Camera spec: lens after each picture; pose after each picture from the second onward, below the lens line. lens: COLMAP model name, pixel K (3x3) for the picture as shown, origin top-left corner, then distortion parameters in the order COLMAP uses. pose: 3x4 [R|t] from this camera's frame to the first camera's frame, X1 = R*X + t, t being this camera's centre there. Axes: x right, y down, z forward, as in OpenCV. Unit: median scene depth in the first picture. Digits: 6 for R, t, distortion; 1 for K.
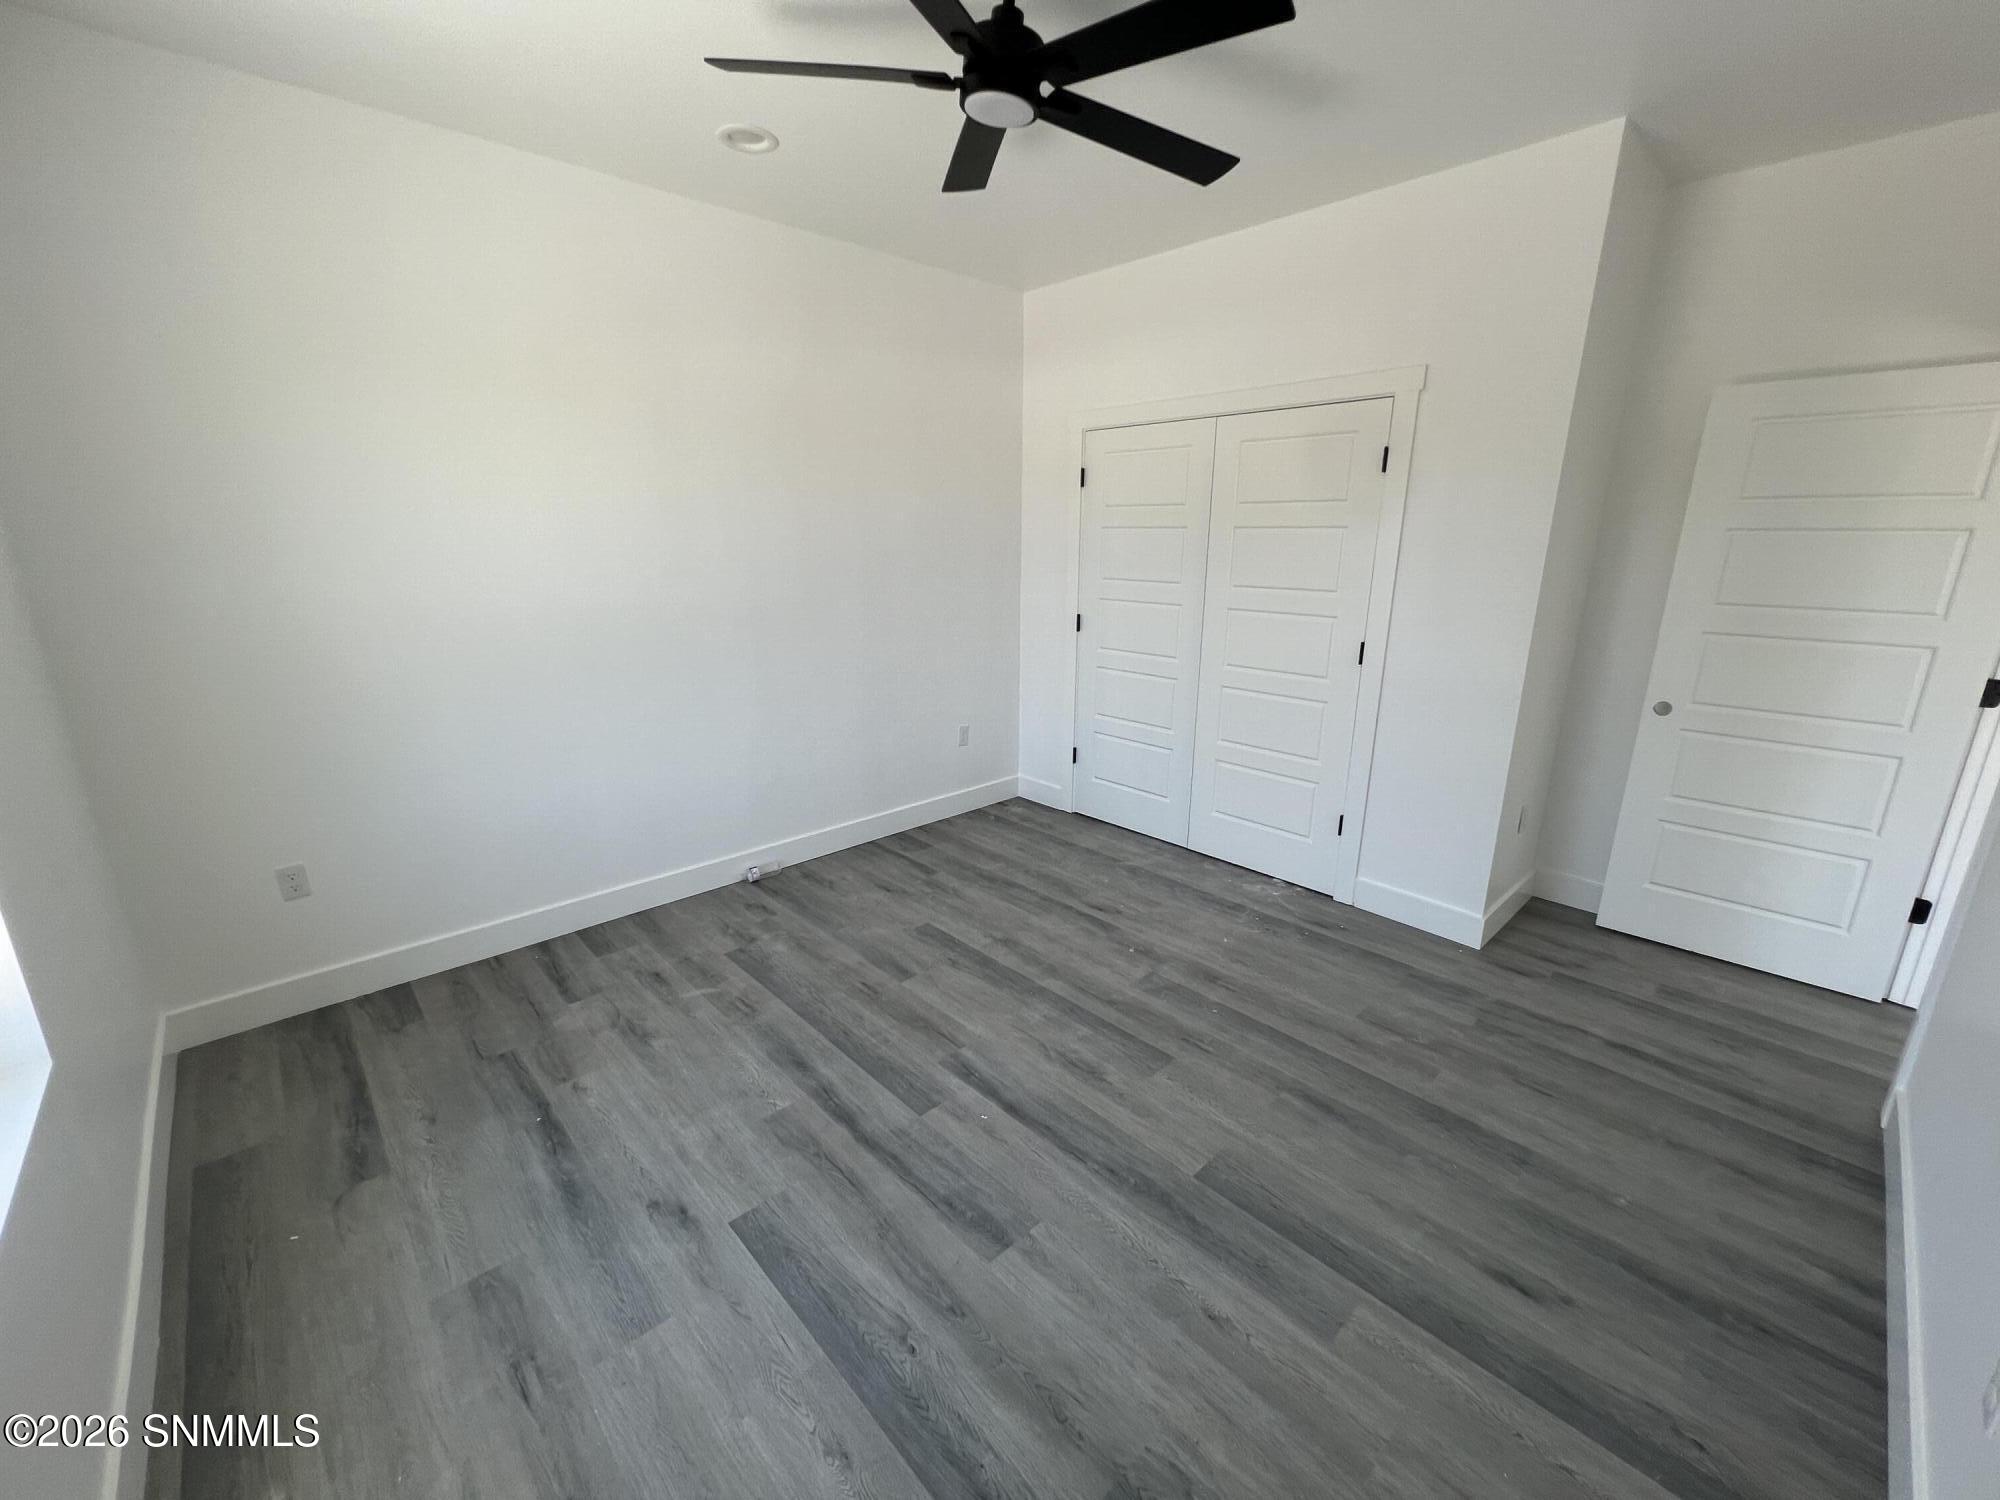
lens RADIAL K [[801.2, 0, 1000.0], [0, 801.2, 750.0], [0, 0, 1]] dist [-0.000010, -0.000034]
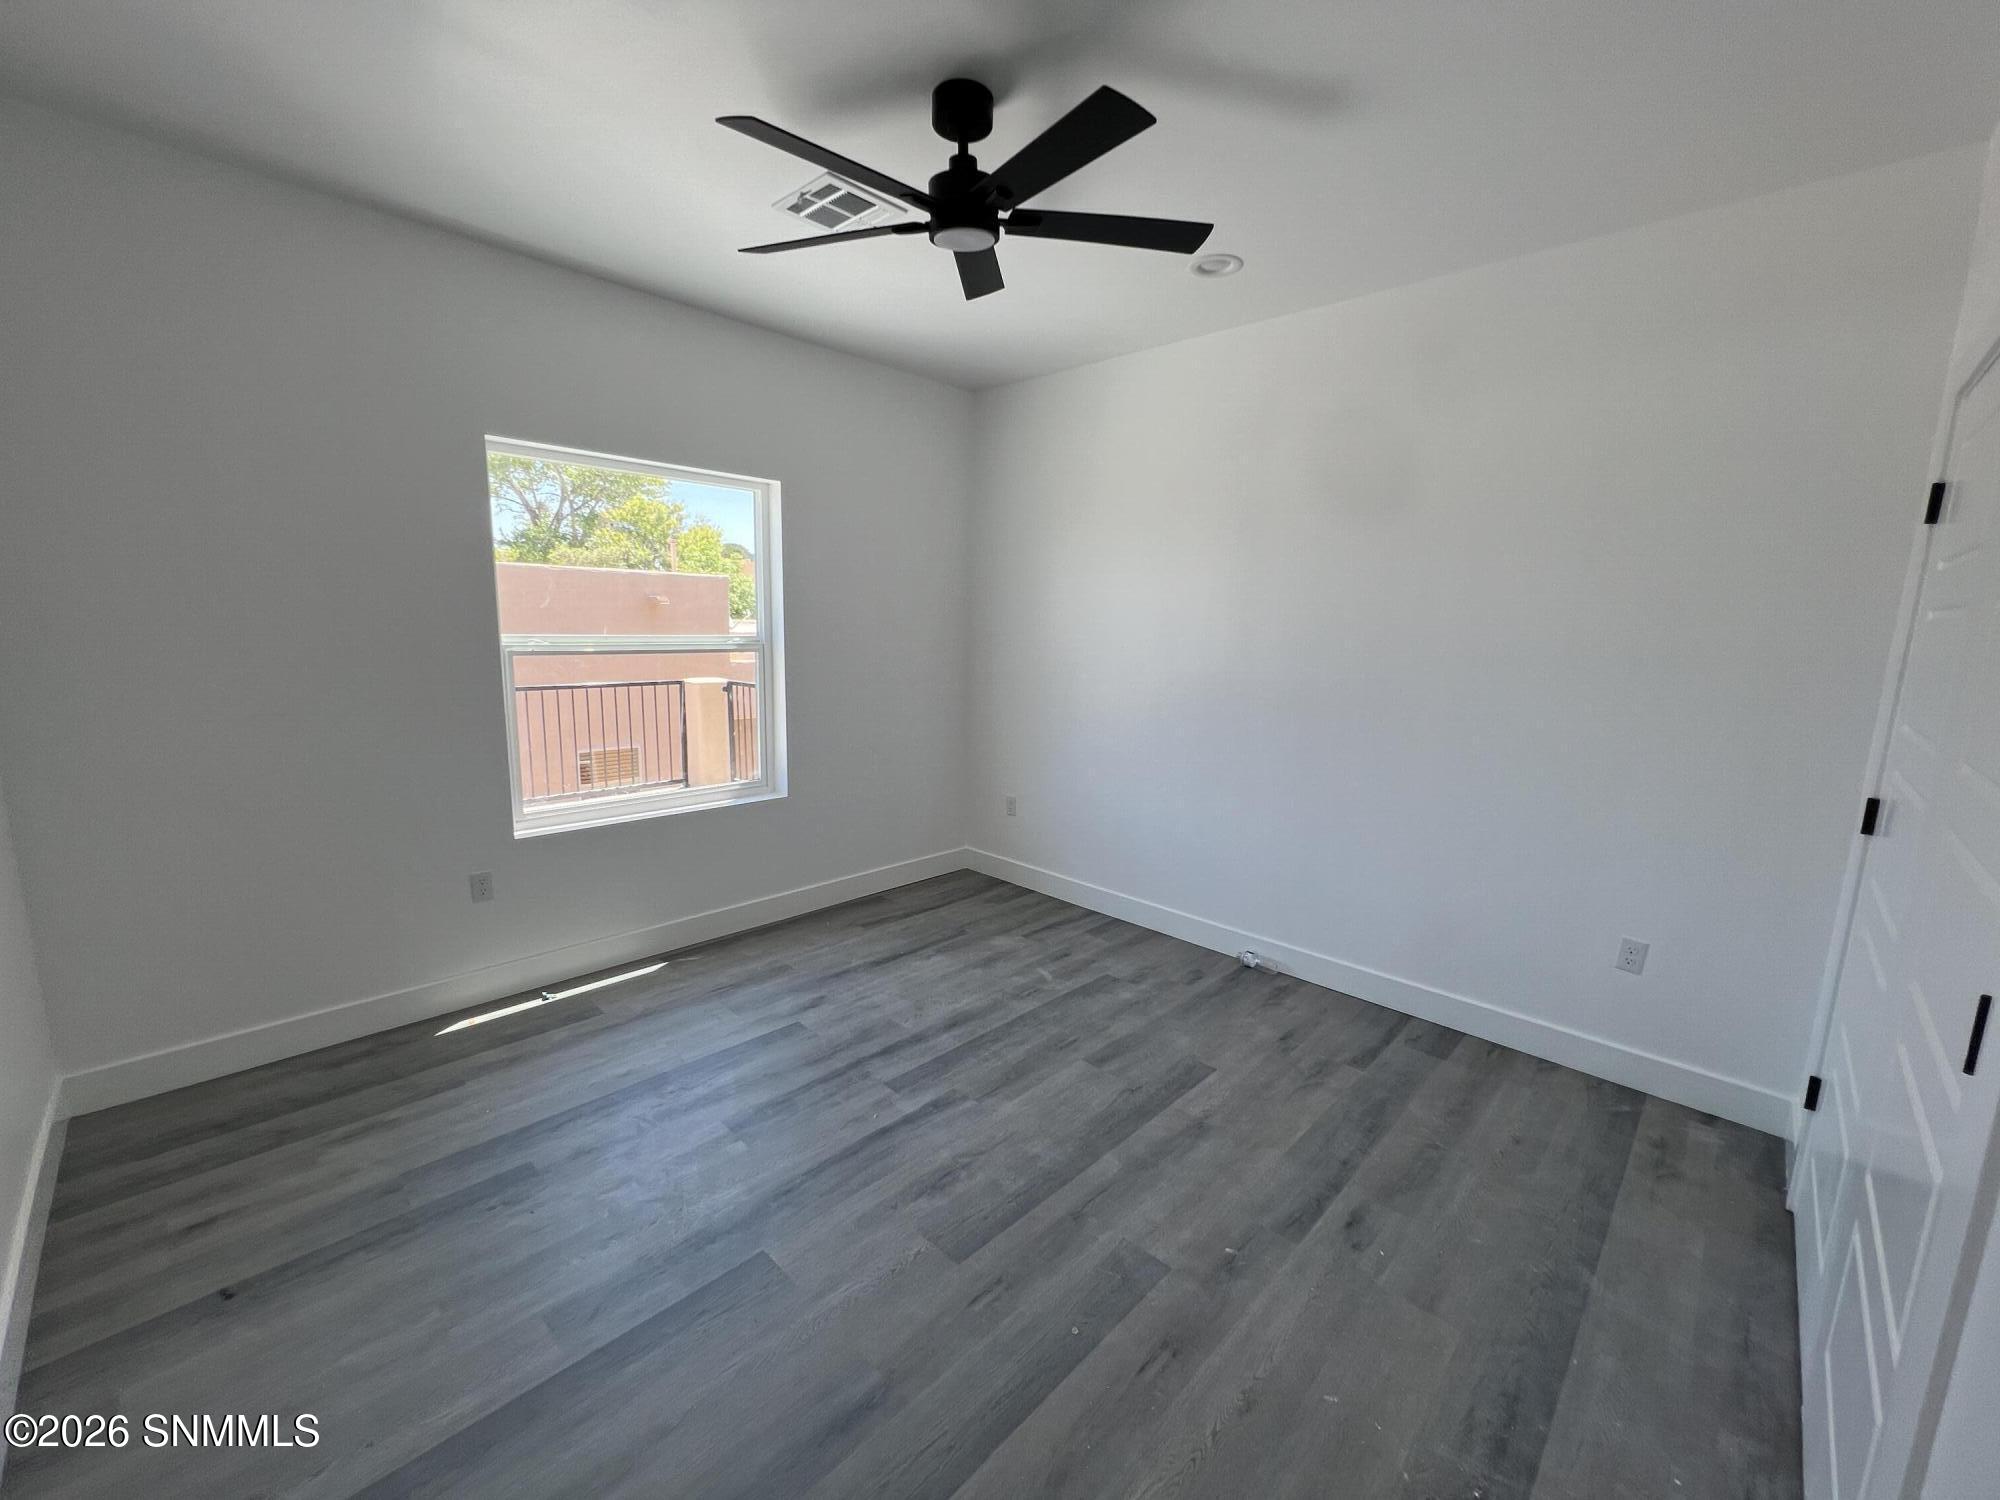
lens RADIAL K [[801.2, 0, 1000.0], [0, 801.2, 750.0], [0, 0, 1]] dist [-0.000010, -0.000034]
pose [[0.048018, 0.158426, -0.986203, 0.775271], [-0.284724, 0.948549, 0.138514, -0.174422], [0.957406, 0.274145, 0.090656, 0.715670]]
